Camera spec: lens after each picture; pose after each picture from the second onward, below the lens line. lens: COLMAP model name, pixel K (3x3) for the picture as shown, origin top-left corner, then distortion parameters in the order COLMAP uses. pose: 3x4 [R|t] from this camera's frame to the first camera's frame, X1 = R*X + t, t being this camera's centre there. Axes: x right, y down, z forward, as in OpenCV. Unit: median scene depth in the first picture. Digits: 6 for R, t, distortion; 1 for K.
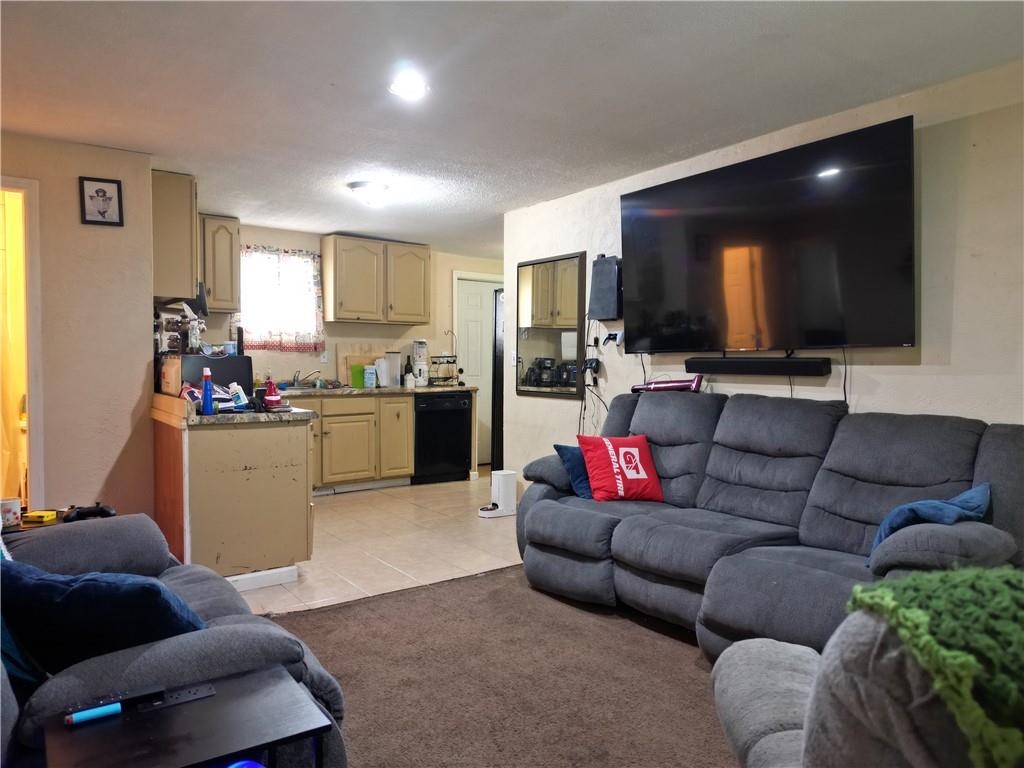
lens RADIAL K [[719.0, 0, 512.0], [0, 719.0, 384.0], [0, 0, 1]] dist [0.106191, -0.119274]
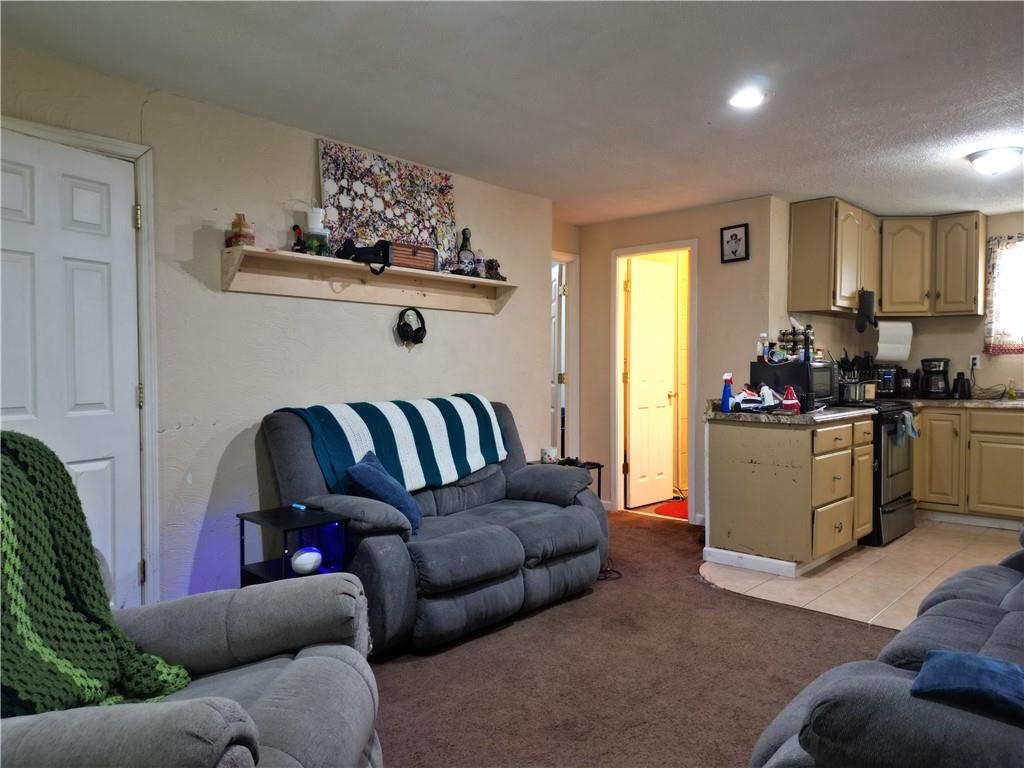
lens RADIAL K [[719.0, 0, 512.0], [0, 719.0, 384.0], [0, 0, 1]] dist [0.106191, -0.119274]
pose [[0.200455, 0.022785, -0.979438, 0.374452], [-0.030952, 0.999378, 0.016914, -0.007276], [0.979214, 0.026925, 0.201035, 0.225162]]
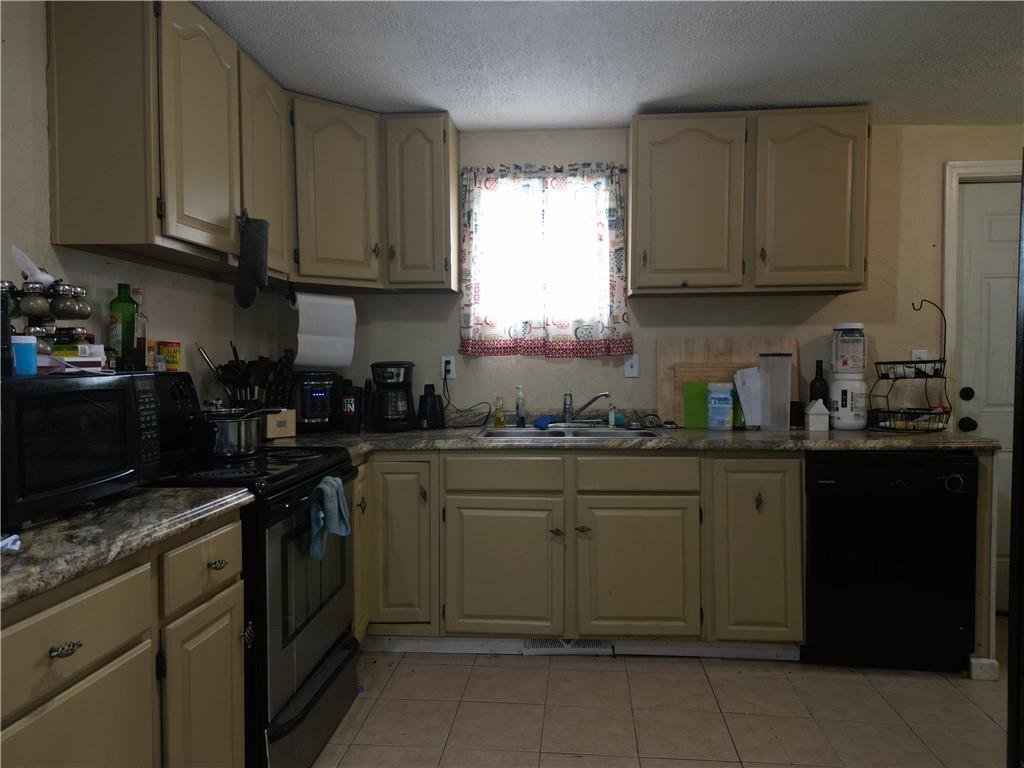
lens RADIAL K [[719.0, 0, 512.0], [0, 719.0, 384.0], [0, 0, 1]] dist [0.106191, -0.119274]
pose [[0.756661, 0.010642, -0.653721, 0.013431], [-0.012082, 0.999924, 0.002293, -0.025166], [0.653695, 0.006163, 0.756733, 0.564980]]
